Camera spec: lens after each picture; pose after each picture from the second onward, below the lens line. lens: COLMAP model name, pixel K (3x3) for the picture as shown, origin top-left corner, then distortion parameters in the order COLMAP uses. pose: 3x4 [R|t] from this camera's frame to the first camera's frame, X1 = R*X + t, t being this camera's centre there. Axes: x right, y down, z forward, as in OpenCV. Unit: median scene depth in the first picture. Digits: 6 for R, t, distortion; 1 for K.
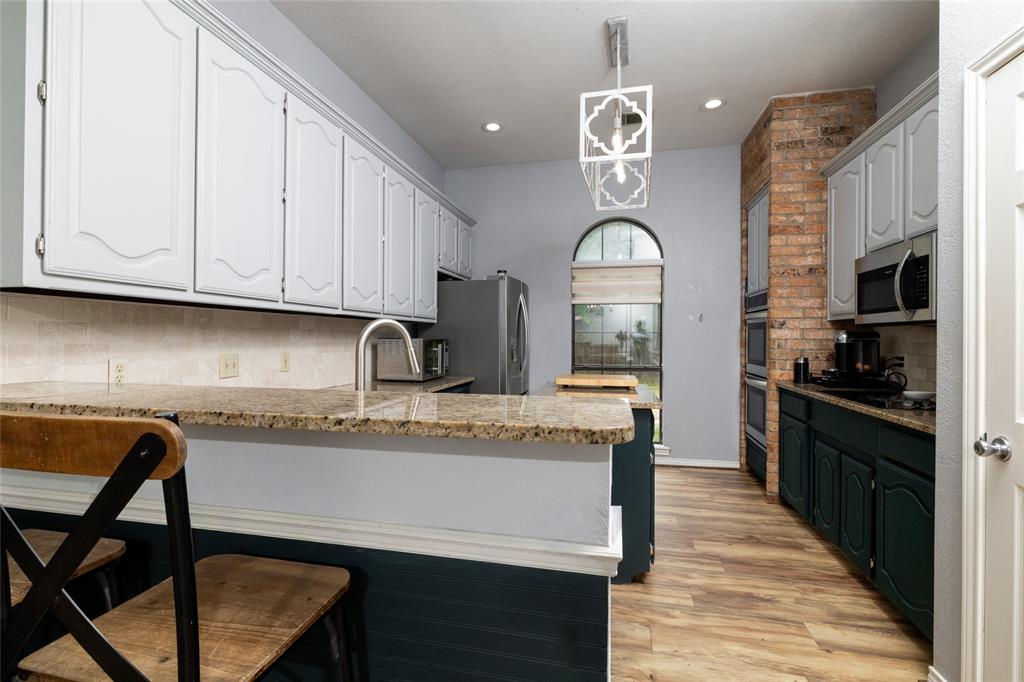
lens RADIAL K [[470.8, 0, 511.1], [0, 470.8, 337.1], [0, 0, 1]] dist [0.003973, -0.001129]
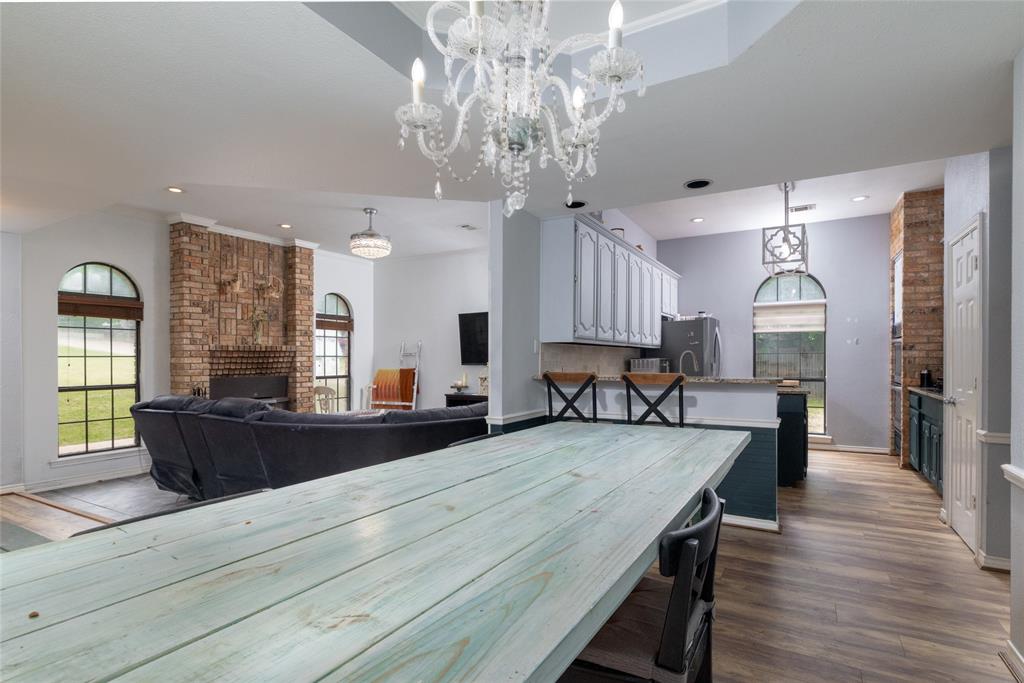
lens RADIAL K [[500.8, 0, 526.6], [0, 500.8, 359.0], [0, 0, 1]] dist [0.001131, 0.001505]
pose [[0.960877, -0.005451, -0.276921, -0.144877], [0.006593, 0.999973, 0.003192, -0.003182], [0.276897, -0.004893, 0.960887, -0.834092]]
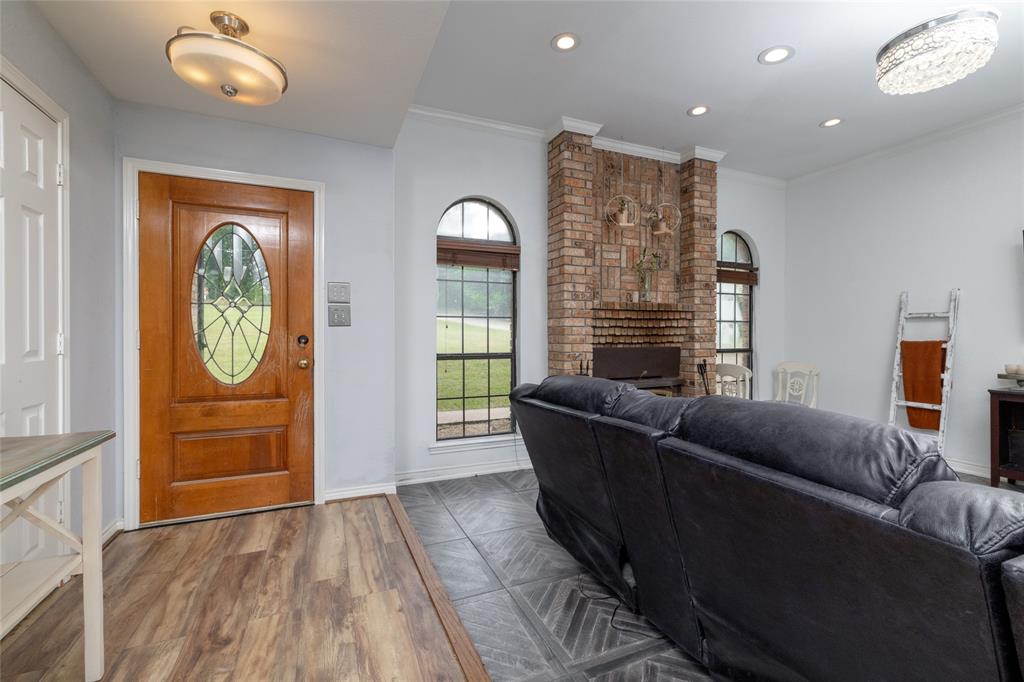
lens RADIAL K [[440.5, 0, 508.9], [0, 440.5, 338.5], [0, 0, 1]] dist [-0.003891, 0.000502]
pose [[0.596314, 0.002553, -0.802747, -0.949994], [0.002796, 0.999982, 0.005257, 0.033683], [0.802746, -0.005379, 0.596297, -0.274041]]
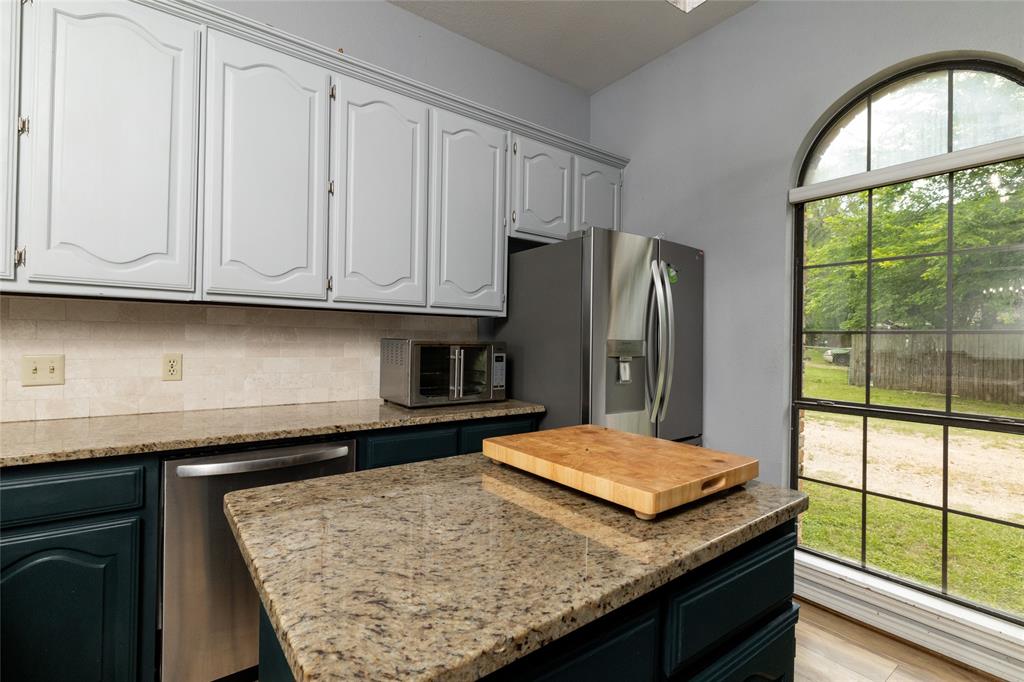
lens RADIAL K [[470.8, 0, 508.7], [0, 470.8, 338.2], [0, 0, 1]] dist [0.003973, -0.001129]
pose [[0.760204, 0.006040, -0.649656, 0.310424], [-0.011178, 0.999930, -0.003784, 0.002134], [0.649588, 0.010138, 0.760219, 0.588135]]
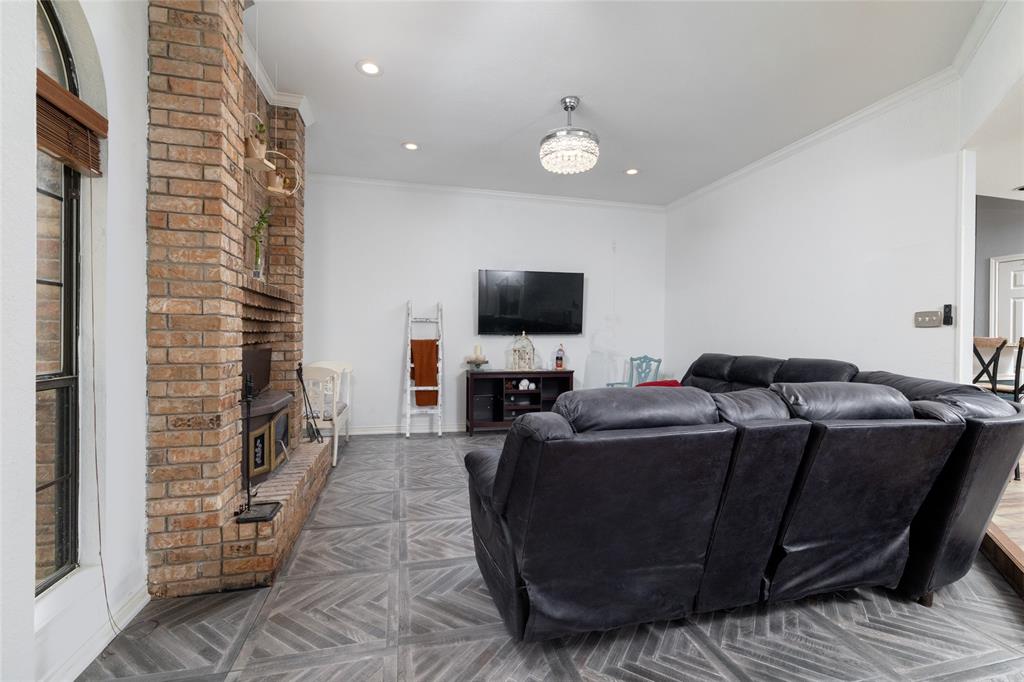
lens RADIAL K [[440.5, 0, 512.4], [0, 440.5, 337.6], [0, 0, 1]] dist [-0.003891, 0.000502]
pose [[0.889304, 0.008320, 0.457240, -1.665233], [-0.011284, 0.999929, 0.003751, 0.033410], [-0.457177, -0.008495, 0.889335, -0.207115]]
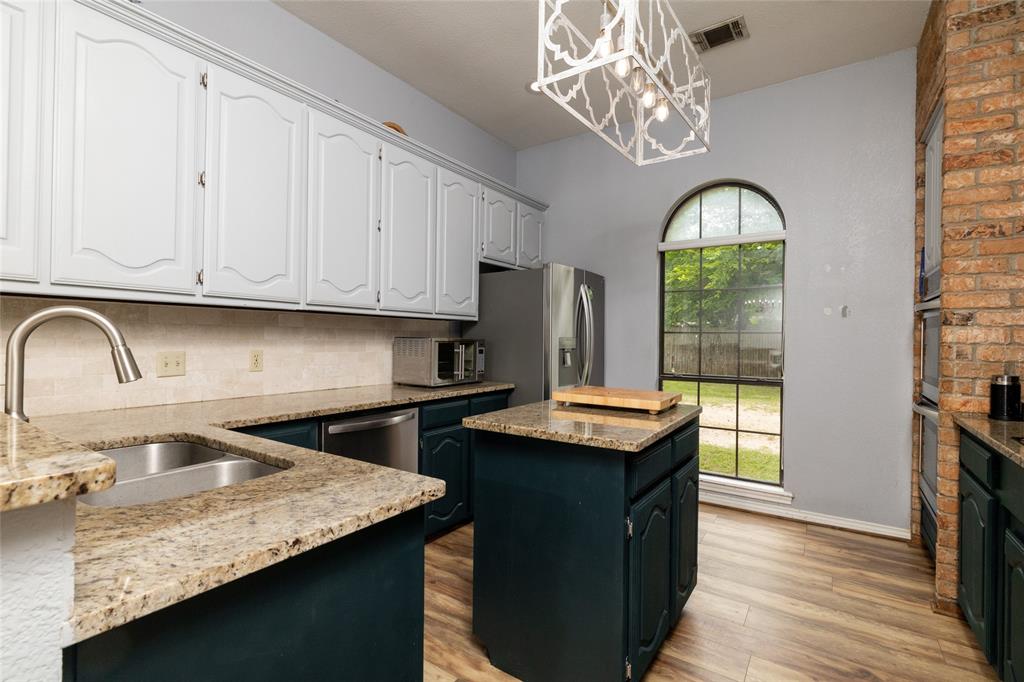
lens RADIAL K [[470.8, 0, 510.2], [0, 470.8, 336.9], [0, 0, 1]] dist [0.003973, -0.001129]
pose [[0.932289, 0.006421, -0.361658, 0.252130], [-0.007565, 0.999970, -0.001747, 0.001499], [0.361636, 0.004365, 0.932309, 0.231245]]
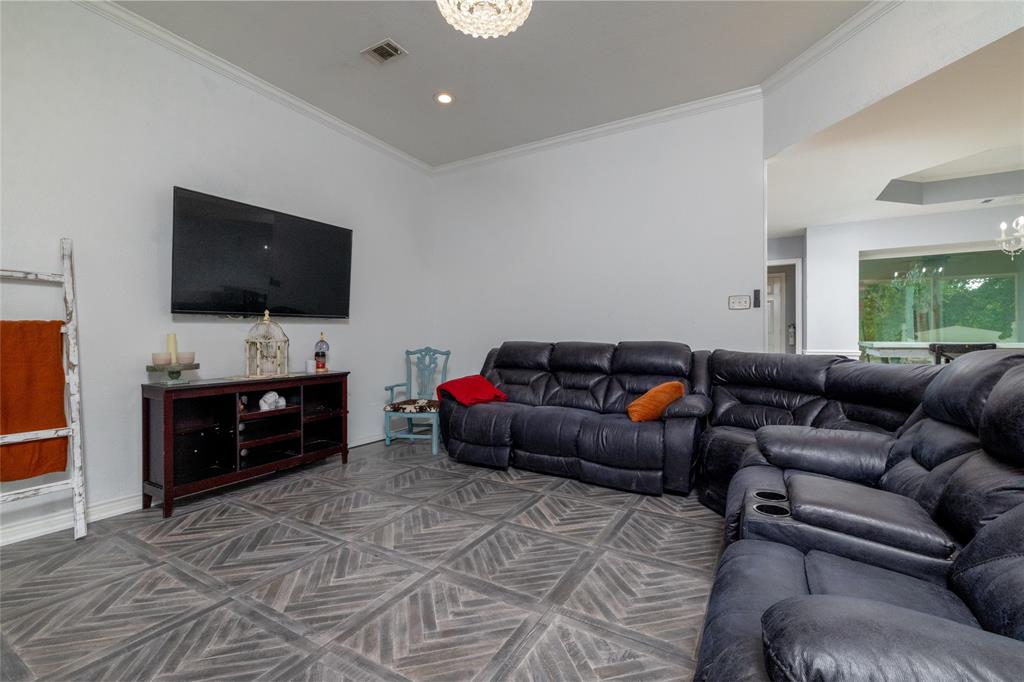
lens RADIAL K [[440.5, 0, 507.9], [0, 440.5, 334.9], [0, 0, 1]] dist [-0.003891, 0.000502]
pose [[0.303313, 0.007062, 0.952865, -1.633367], [-0.002227, 0.999975, -0.006702, 0.073691], [-0.952888, -0.000090, 0.303322, 0.426048]]
